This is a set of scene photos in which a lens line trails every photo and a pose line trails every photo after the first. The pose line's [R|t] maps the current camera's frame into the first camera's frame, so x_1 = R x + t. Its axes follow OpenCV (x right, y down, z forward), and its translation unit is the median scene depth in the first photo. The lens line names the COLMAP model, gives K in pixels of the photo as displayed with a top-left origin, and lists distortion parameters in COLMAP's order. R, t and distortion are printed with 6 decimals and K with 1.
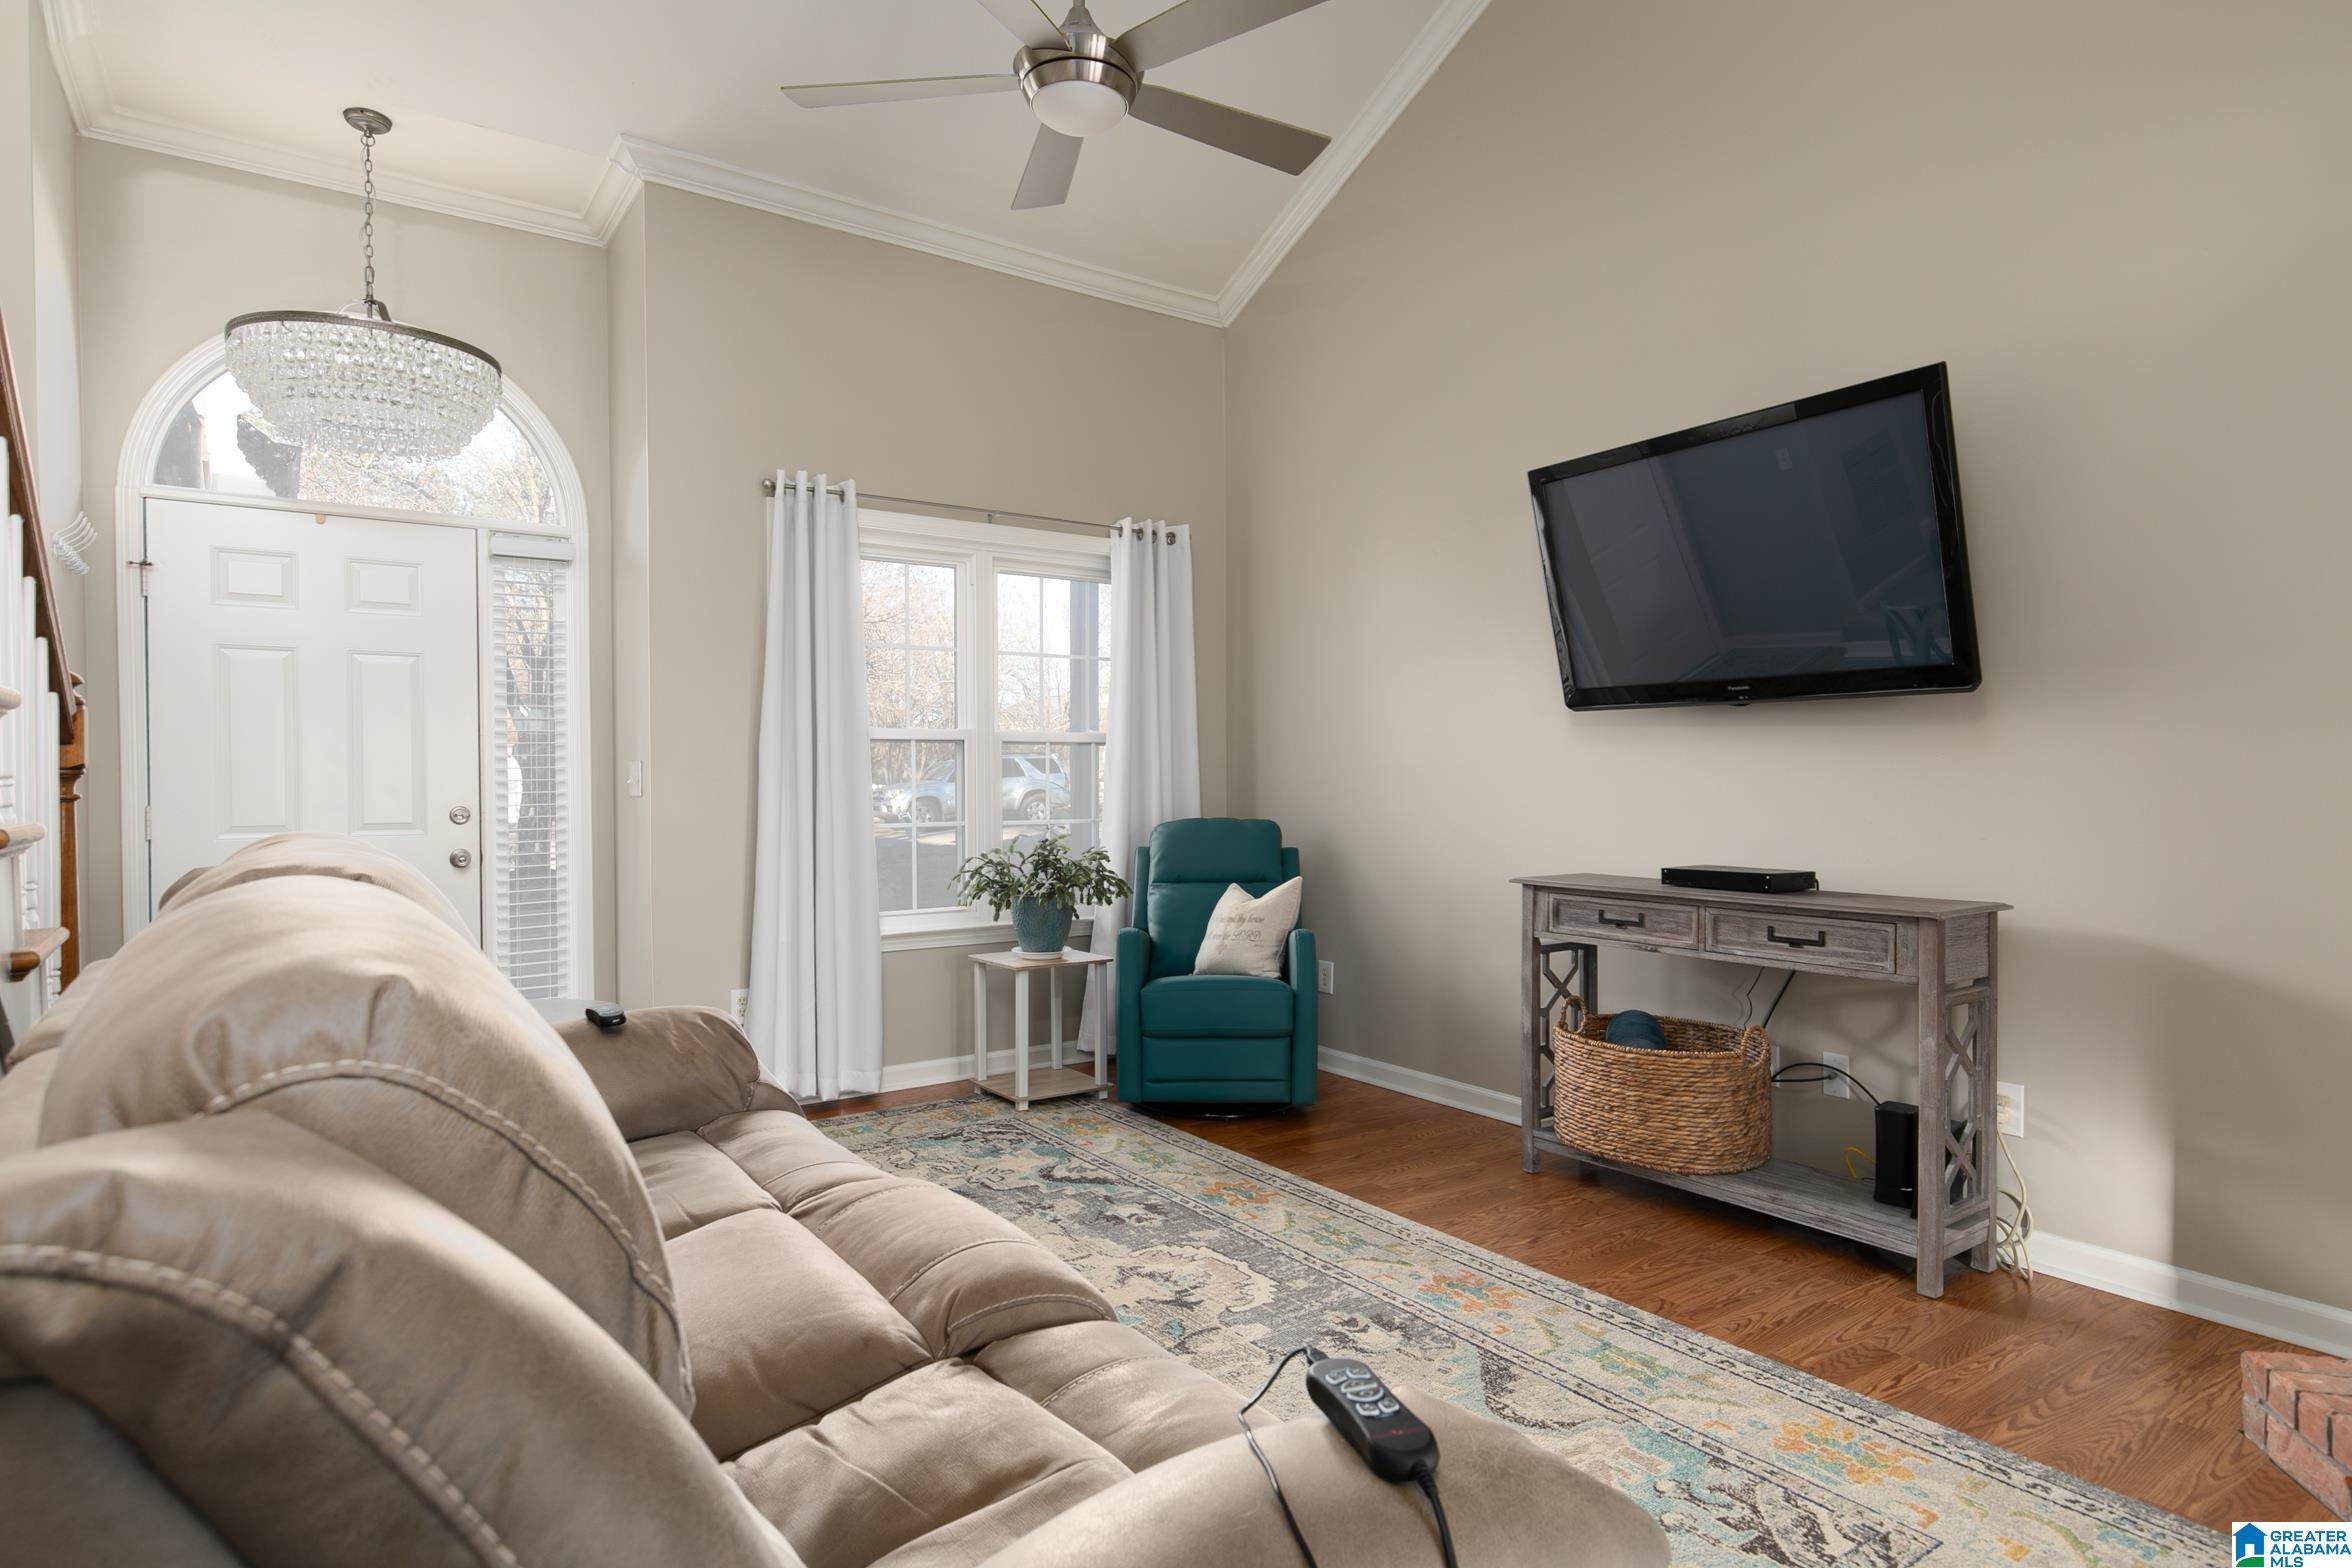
lens RADIAL K [[1284.7, 0, 1188.7], [0, 1284.7, 791.4], [0, 0, 1]] dist [0.001459, 0.000234]
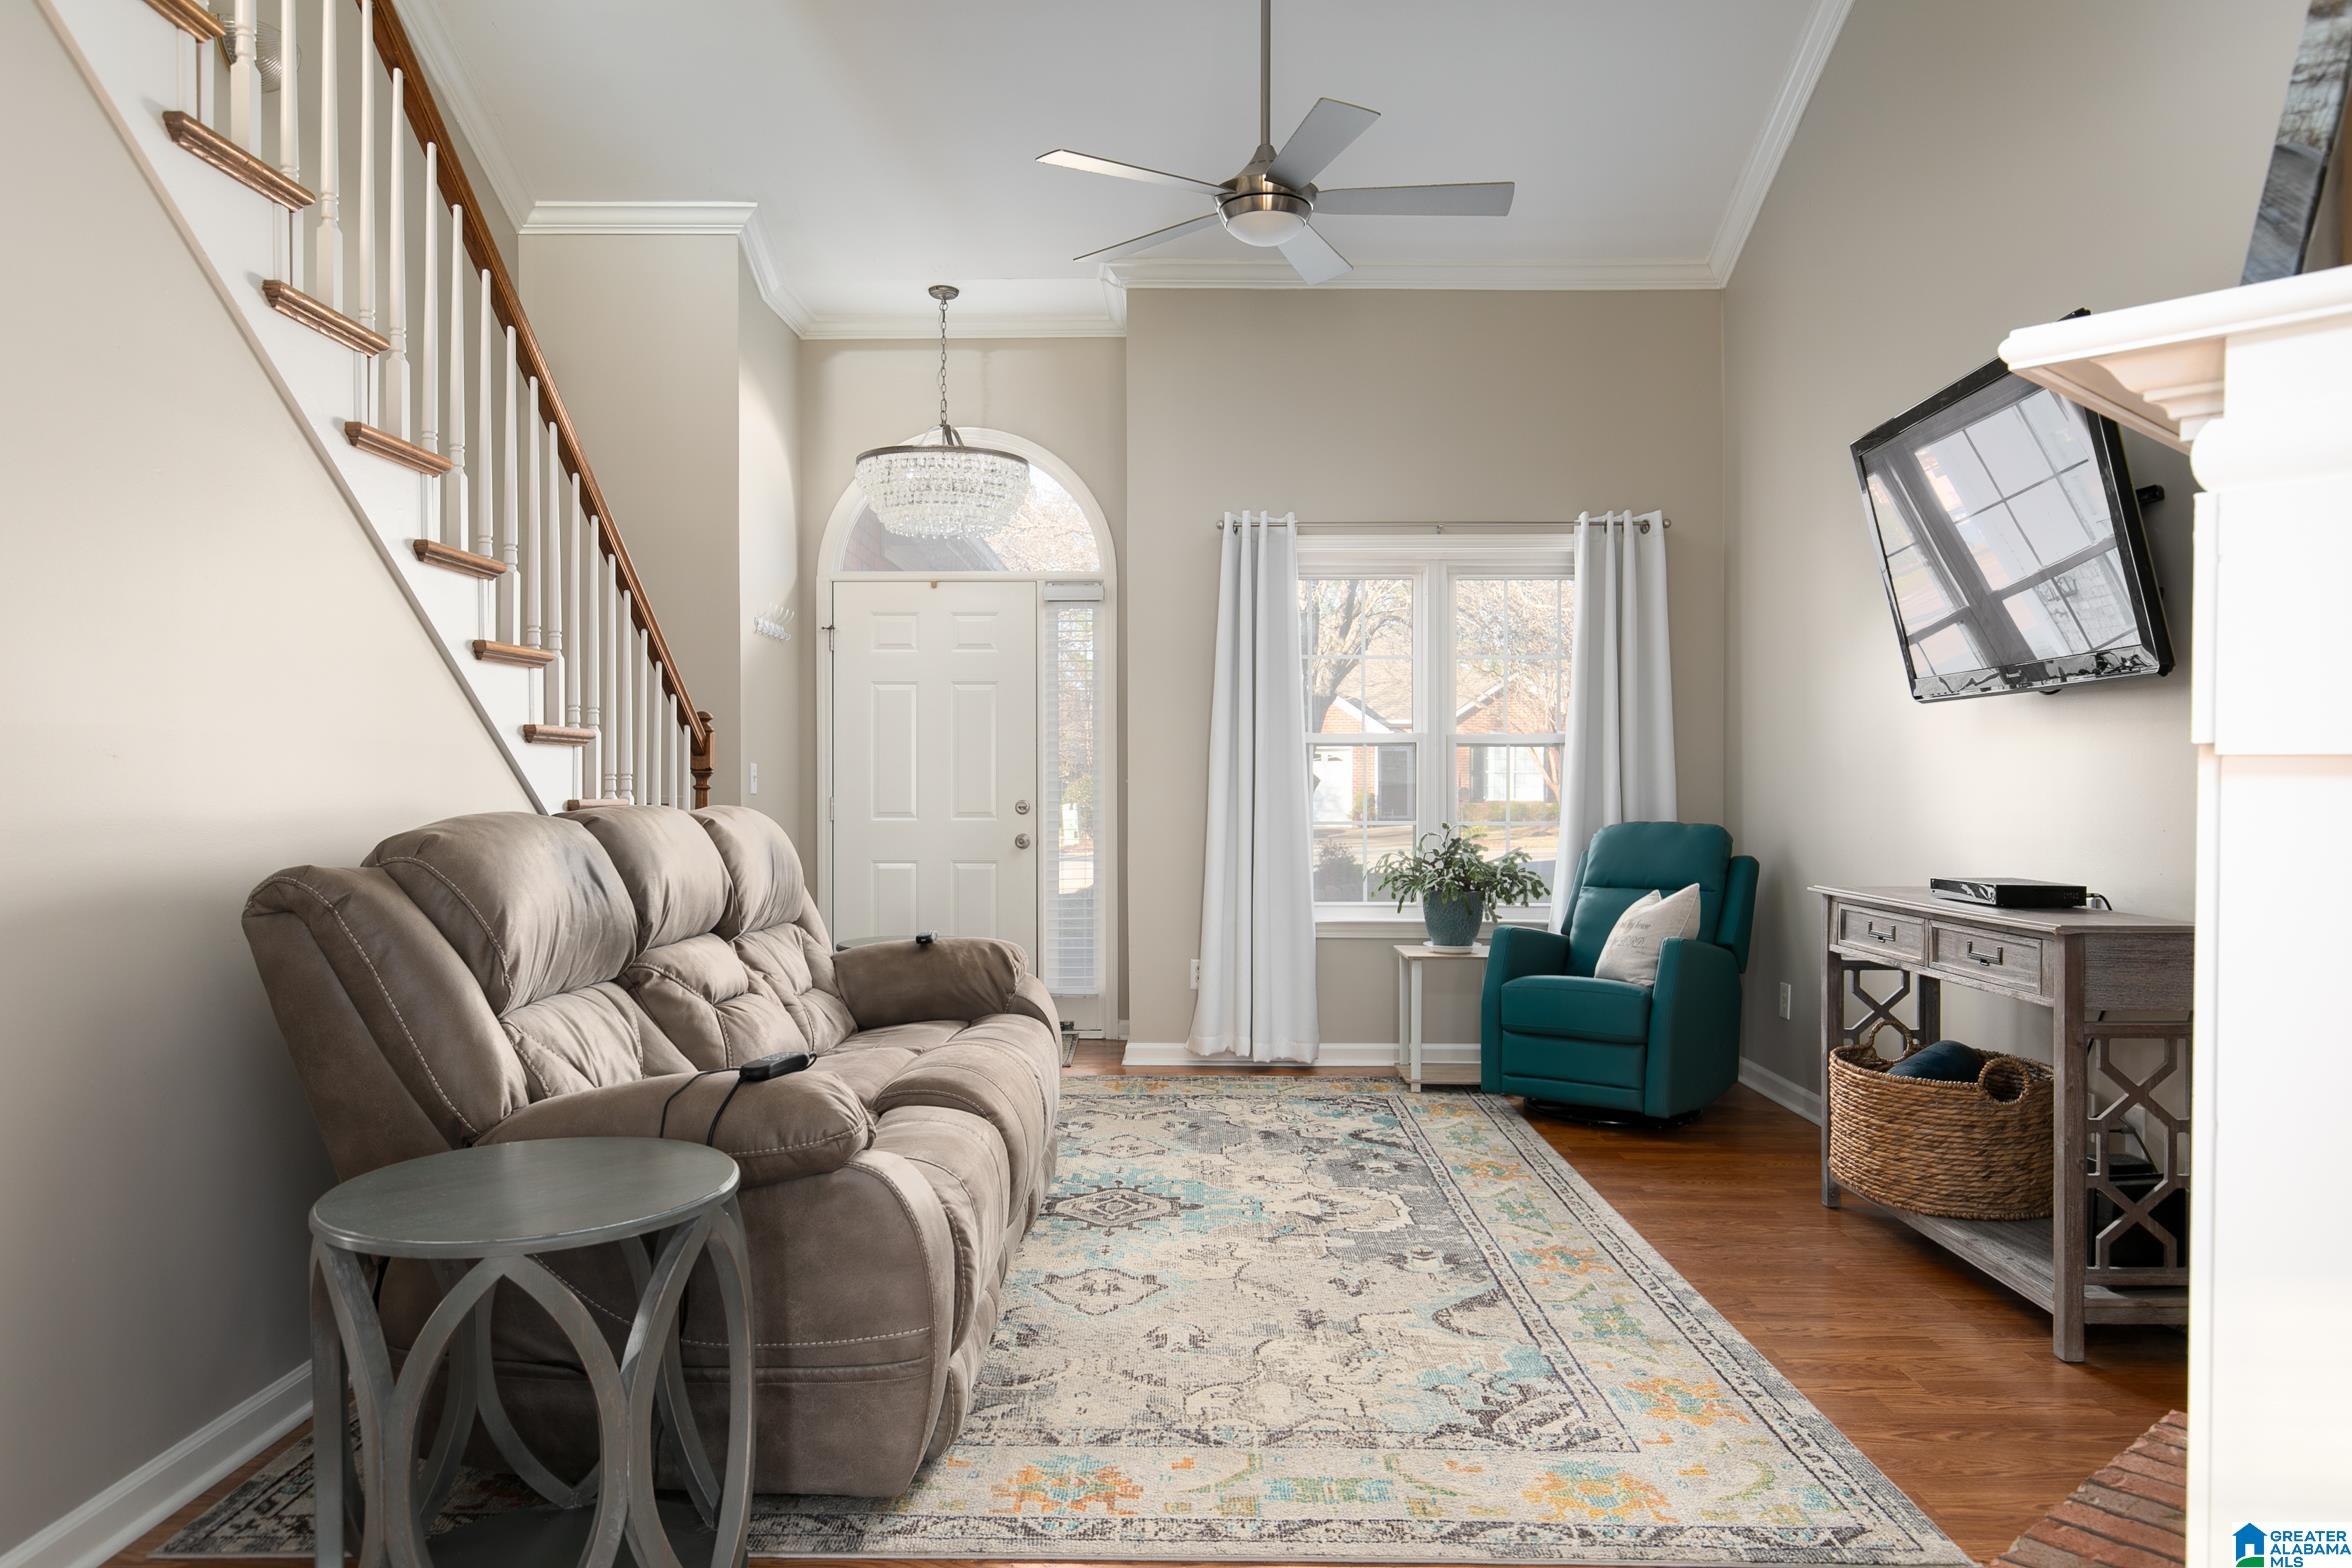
lens RADIAL K [[1526.2, 0, 1173.8], [0, 1526.2, 782.0], [0, 0, 1]] dist [0.002750, -0.001543]
pose [[0.814581, 0.002338, -0.580045, 0.517160], [-0.008059, 0.999941, -0.007286, 0.003689], [0.579994, 0.010610, 0.814552, -0.170602]]
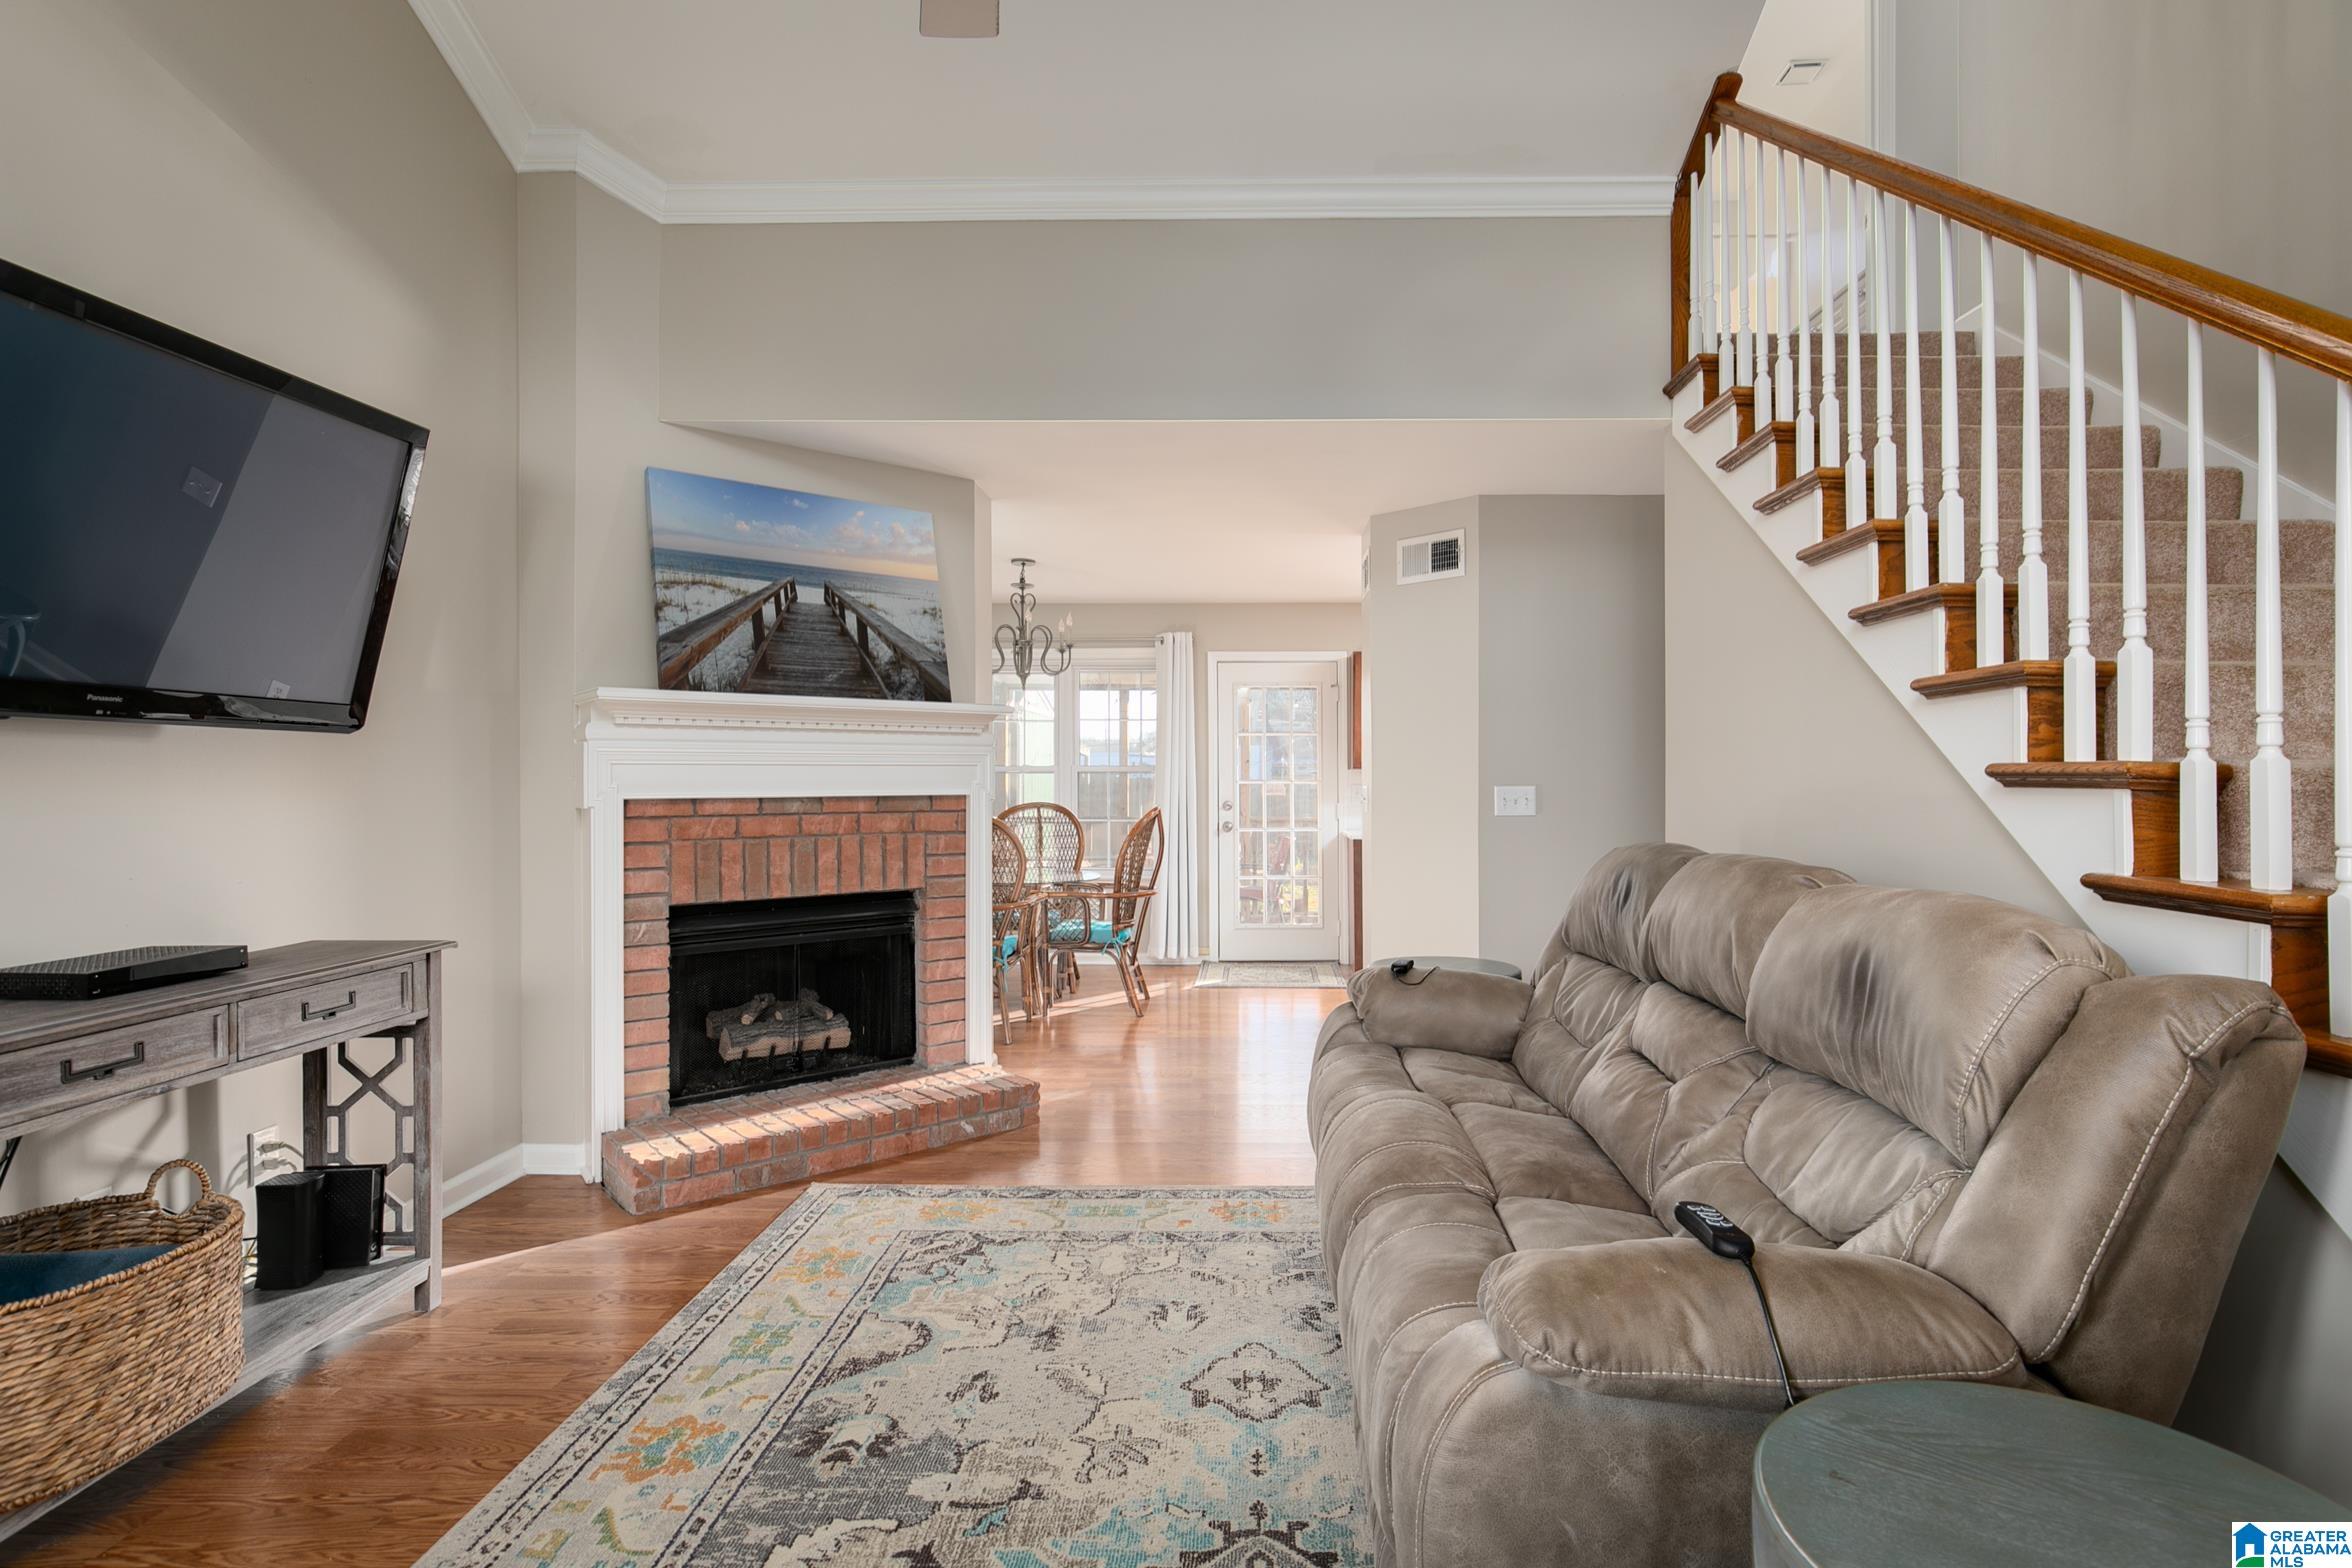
lens RADIAL K [[1210.5, 0, 1183.8], [0, 1210.5, 778.5], [0, 0, 1]] dist [0.000840, 0.000339]
pose [[-0.789513, 0.000548, 0.613733, -0.396742], [0.005921, 0.999960, 0.006725, -0.034688], [-0.613705, 0.008944, -0.789485, 1.058550]]
